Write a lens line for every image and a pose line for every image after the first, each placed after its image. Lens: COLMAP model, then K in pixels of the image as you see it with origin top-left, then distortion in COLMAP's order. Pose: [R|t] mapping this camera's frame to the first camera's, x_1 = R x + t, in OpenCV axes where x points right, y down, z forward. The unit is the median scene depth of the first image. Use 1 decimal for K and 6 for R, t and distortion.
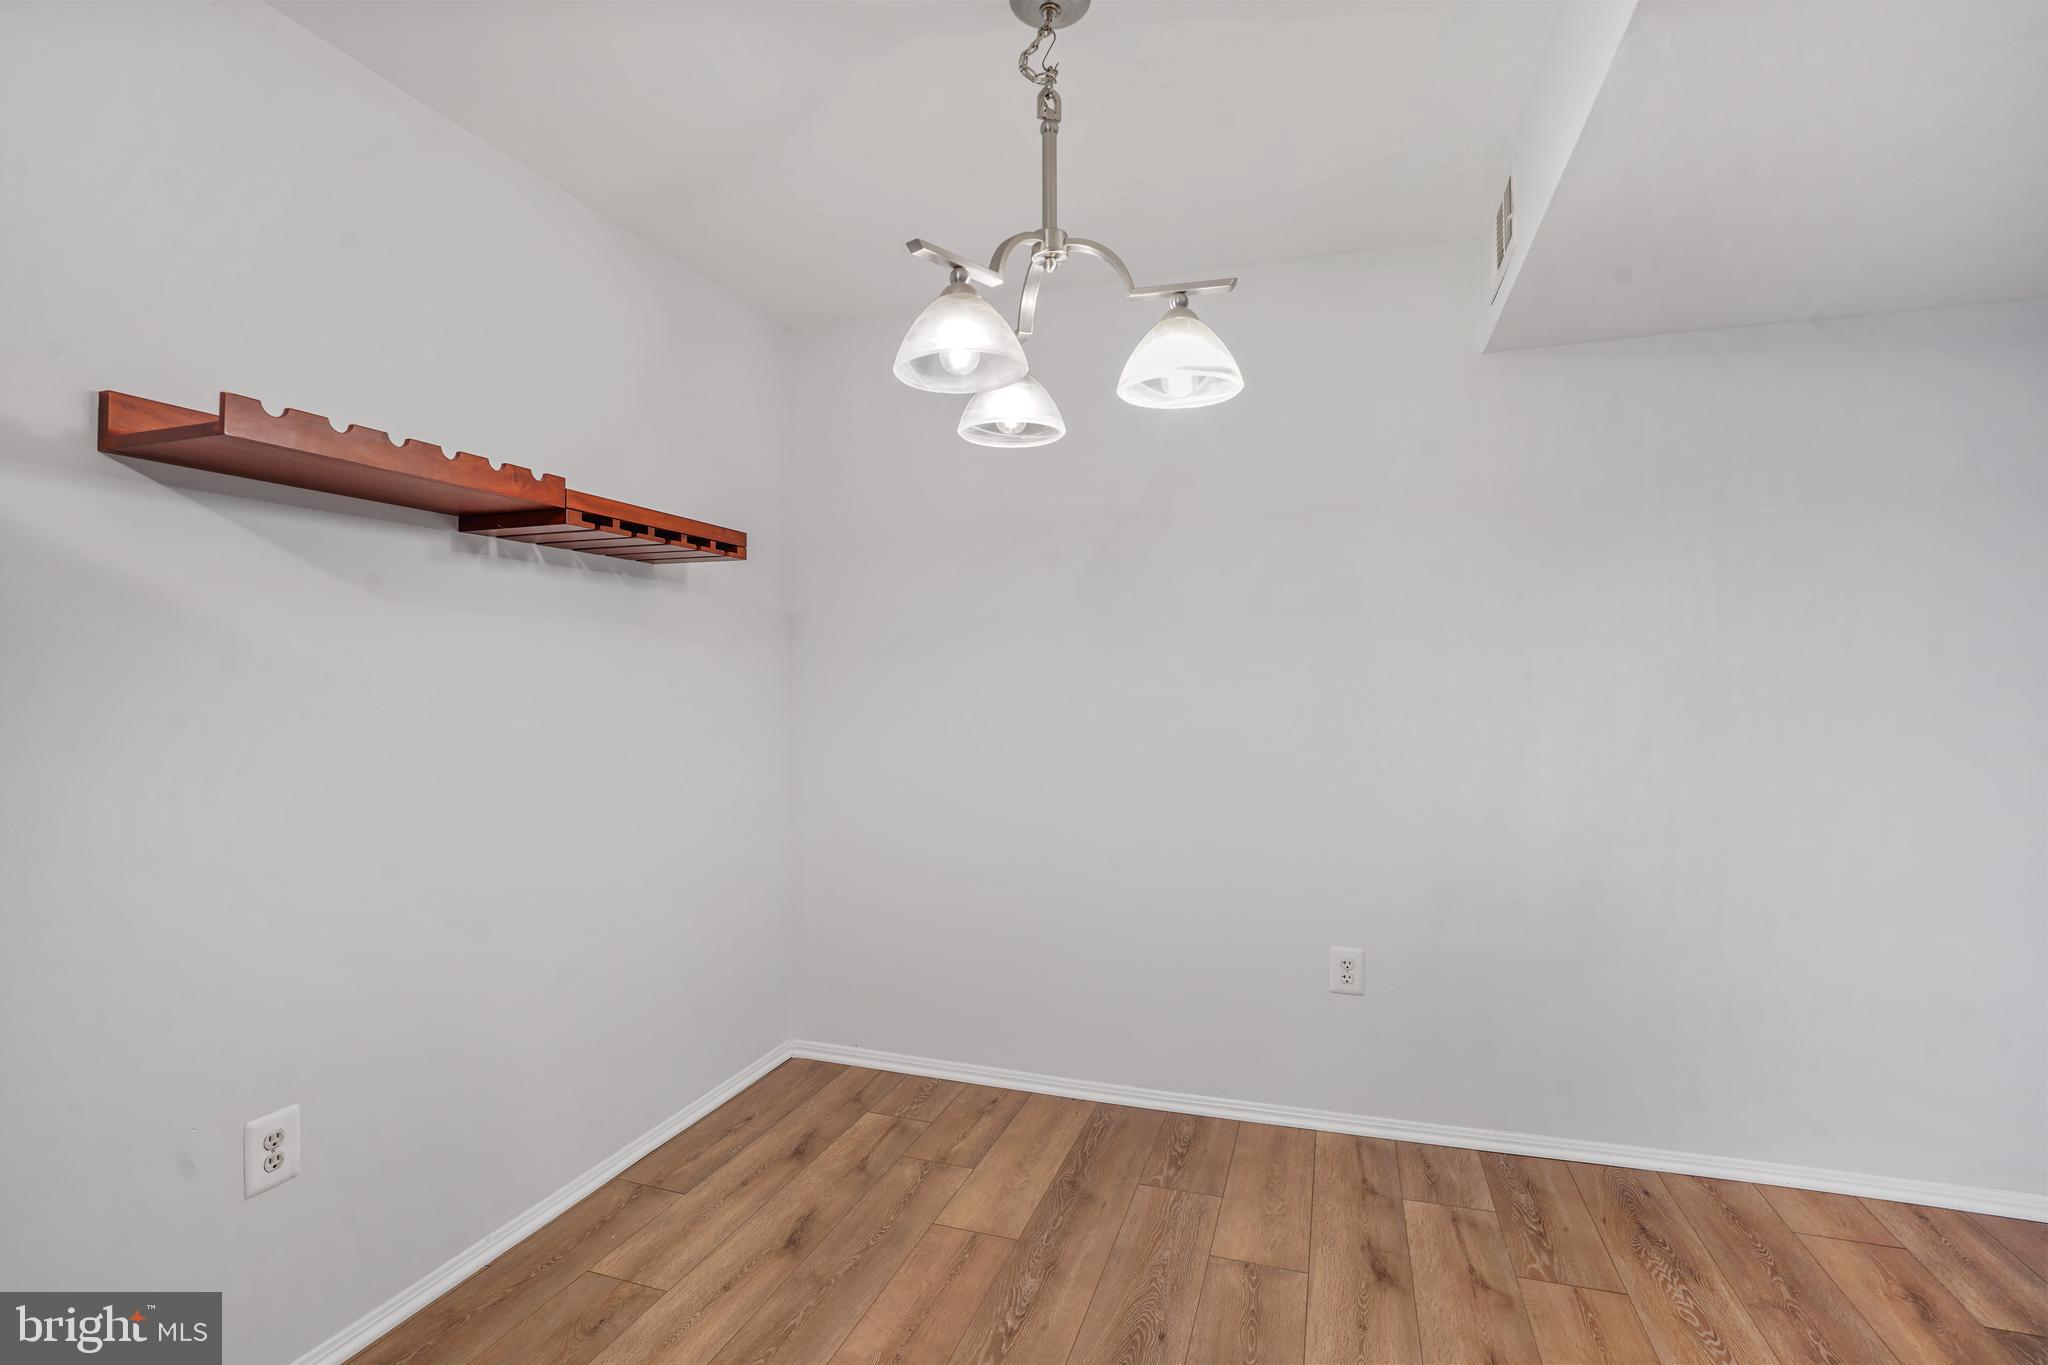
lens RADIAL K [[946.1, 0, 1018.9], [0, 946.1, 673.1], [0, 0, 1]] dist [-0.059690, 0.022061]
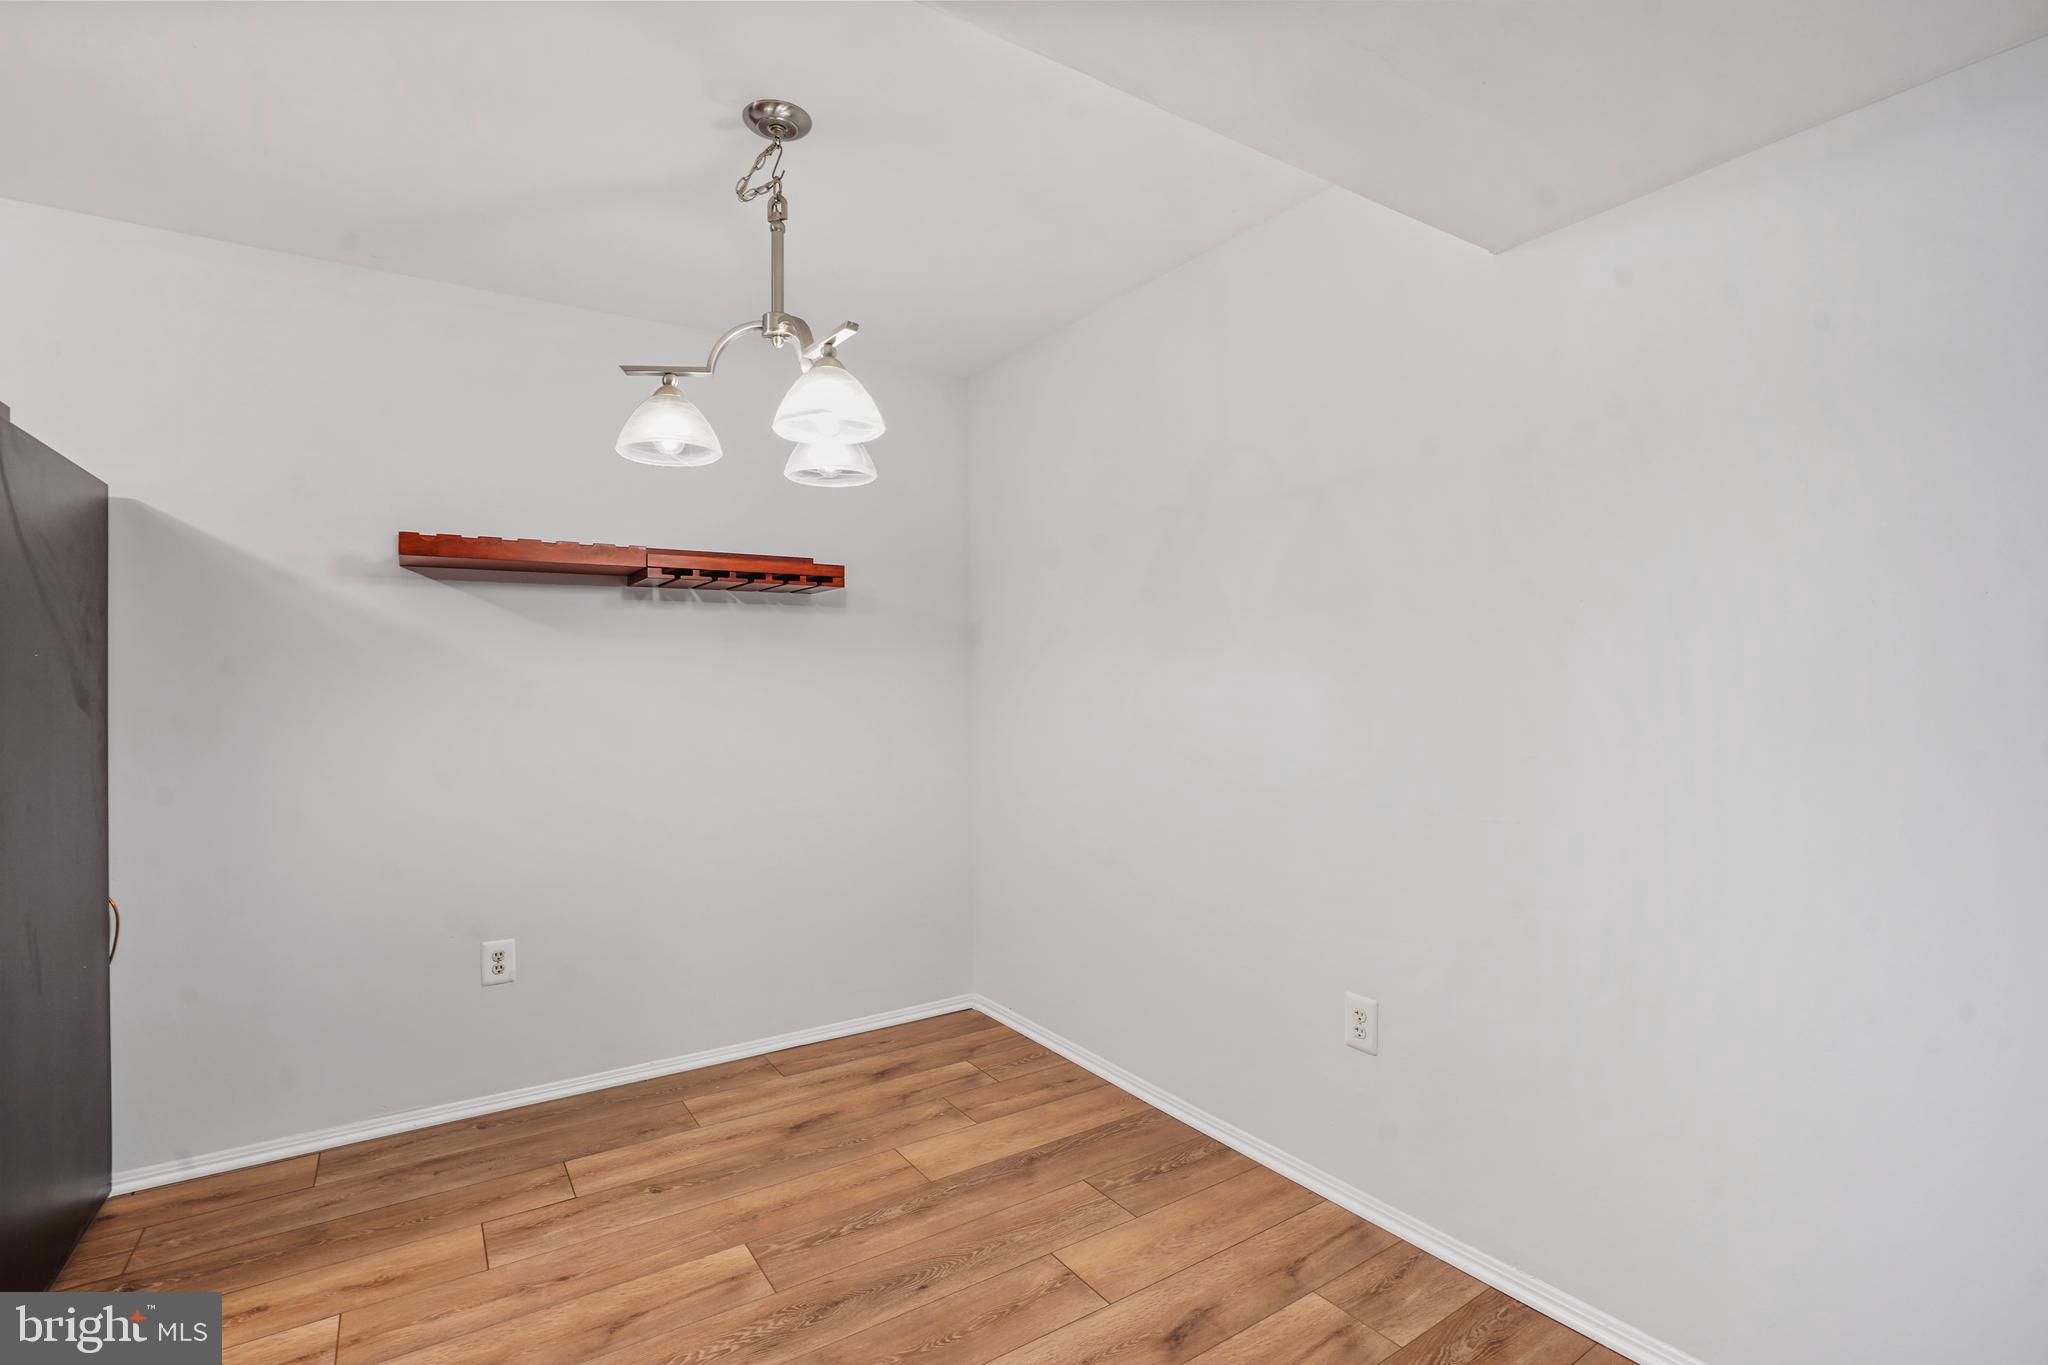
lens RADIAL K [[946.1, 0, 1018.9], [0, 946.1, 673.1], [0, 0, 1]] dist [-0.059690, 0.022061]
pose [[0.788817, -0.011401, -0.614523, 0.752645], [0.012082, 0.999922, -0.003042, 0.000396], [0.614510, -0.005025, 0.788893, 0.173422]]
